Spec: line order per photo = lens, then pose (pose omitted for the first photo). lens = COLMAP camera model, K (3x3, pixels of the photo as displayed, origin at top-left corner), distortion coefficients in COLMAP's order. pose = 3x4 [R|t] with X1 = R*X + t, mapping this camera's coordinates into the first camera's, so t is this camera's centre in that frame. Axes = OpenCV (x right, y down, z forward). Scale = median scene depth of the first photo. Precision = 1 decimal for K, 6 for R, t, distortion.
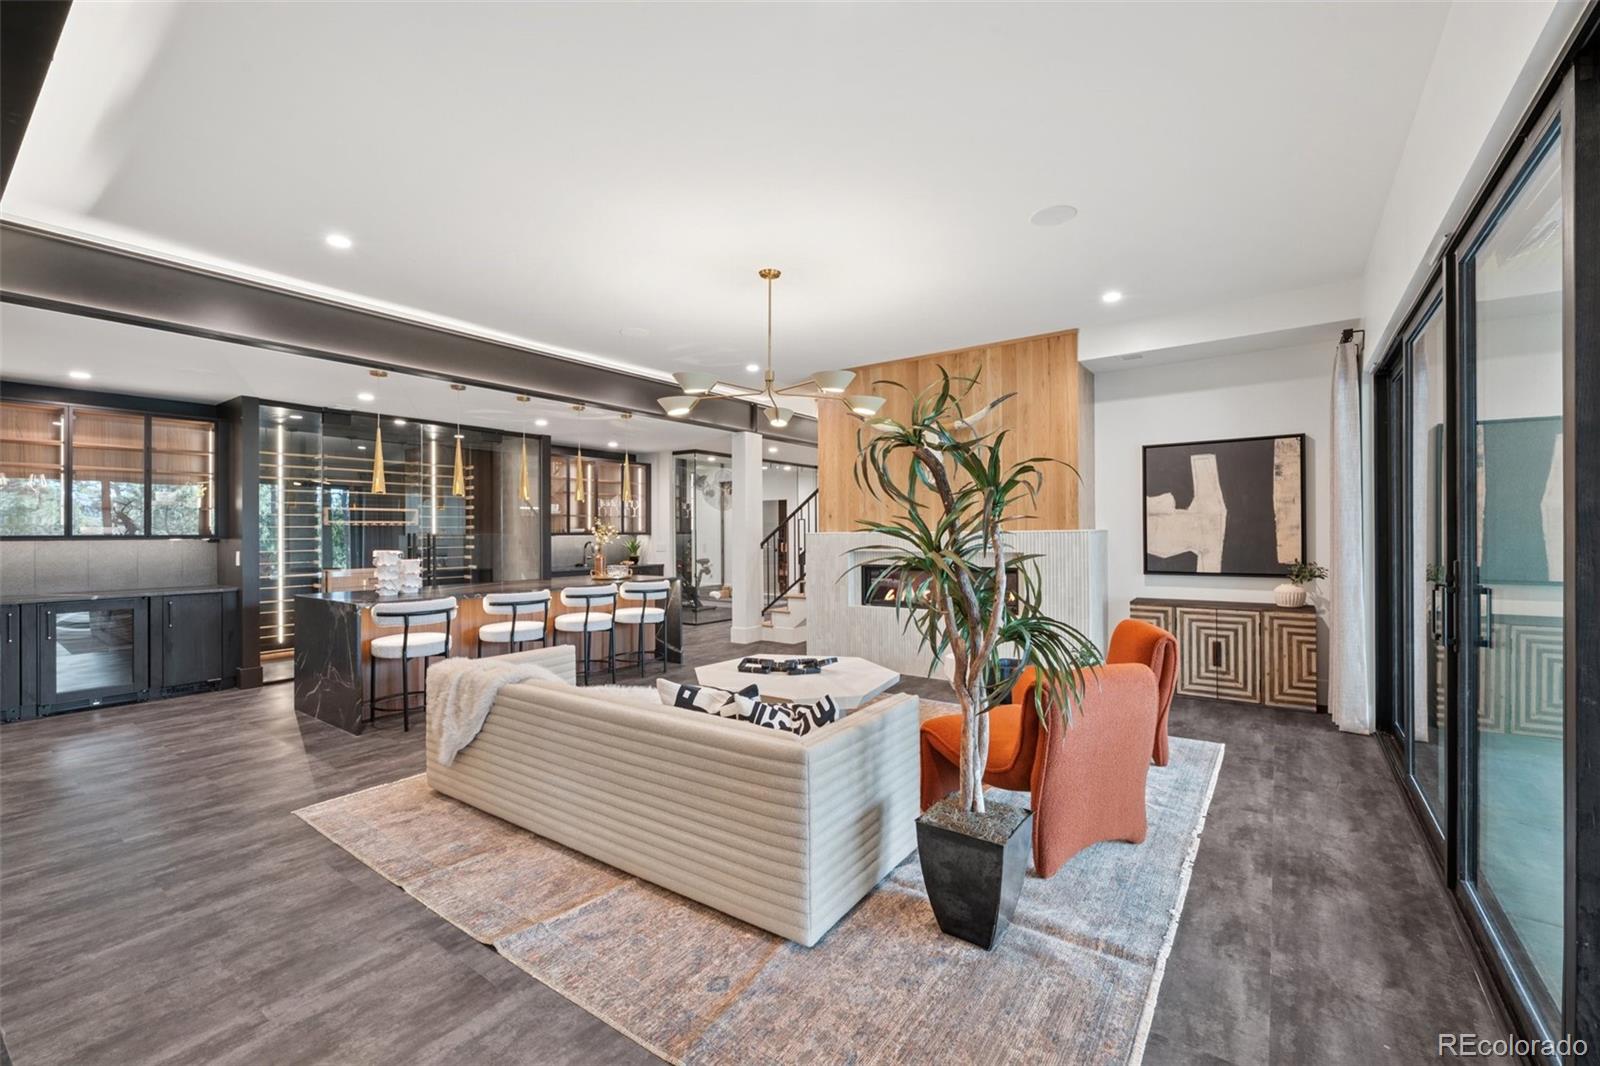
lens RADIAL K [[666.1, 0, 800.0], [0, 666.1, 533.0], [0, 0, 1]] dist [0.001255, -0.000195]
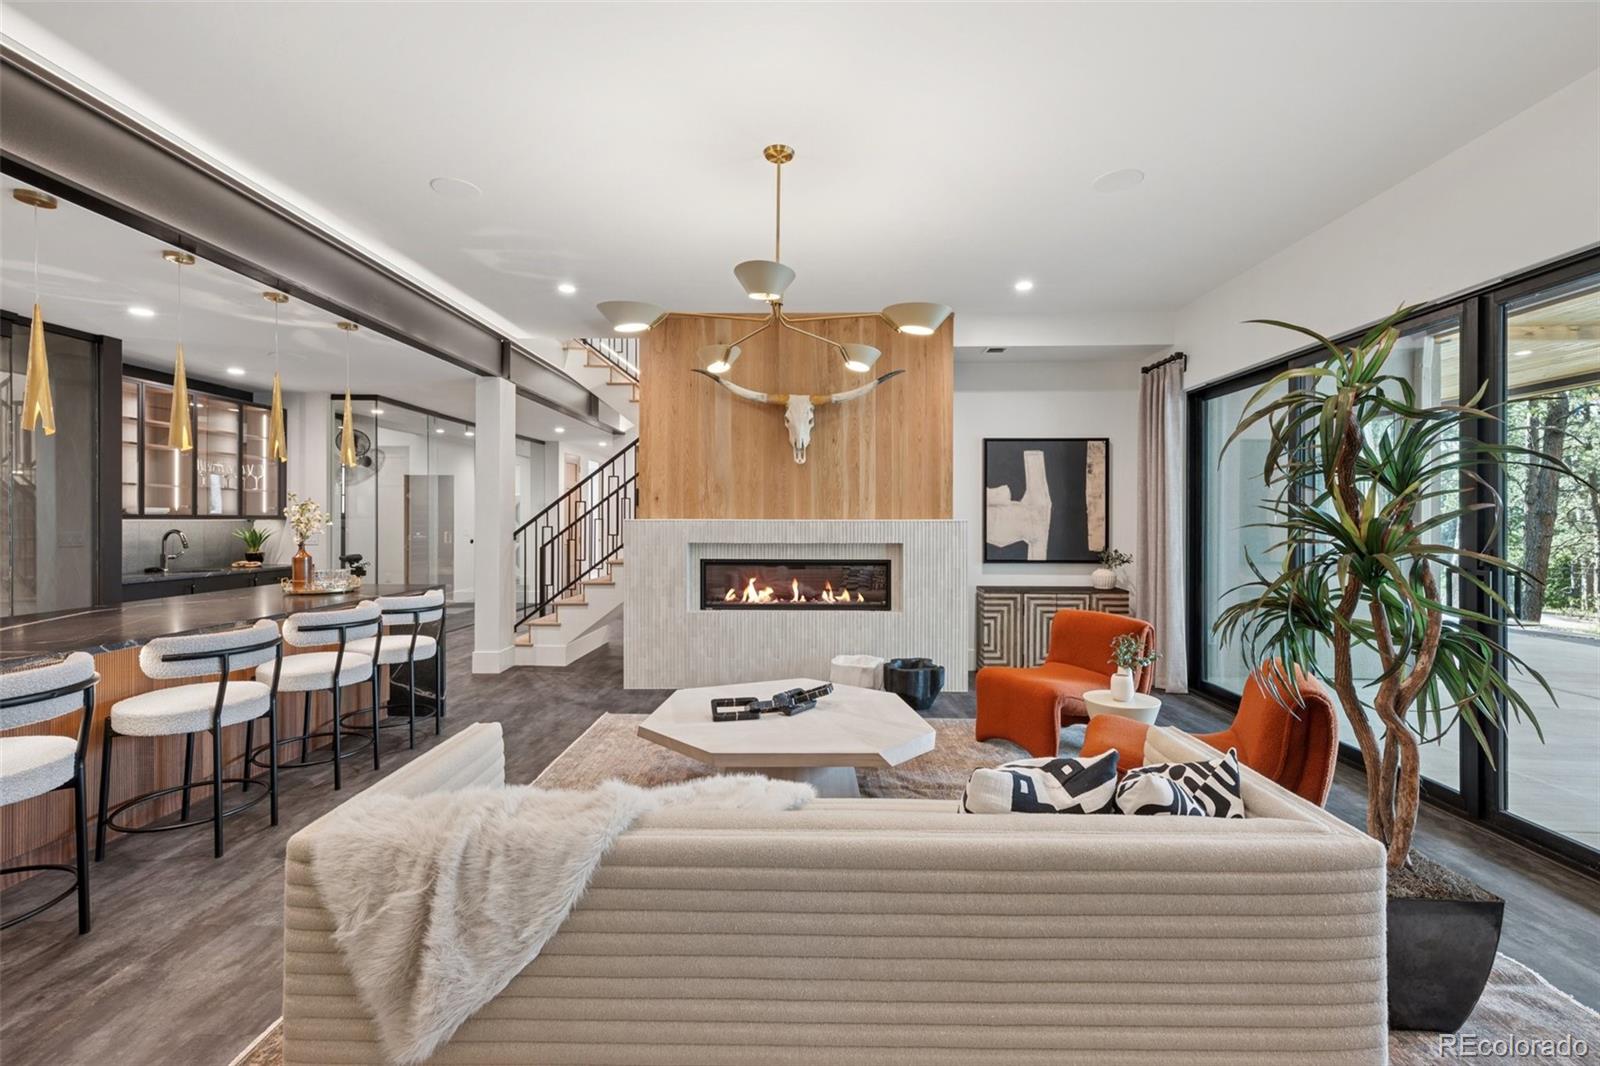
lens RADIAL K [[688.8, 0, 798.0], [0, 688.8, 524.1], [0, 0, 1]] dist [0.002709, -0.000104]
pose [[0.826822, 0.006909, 0.562422, -0.328711], [-0.009172, 0.999957, 0.001201, 0.002916], [-0.562389, -0.006152, 0.826850, 0.287321]]
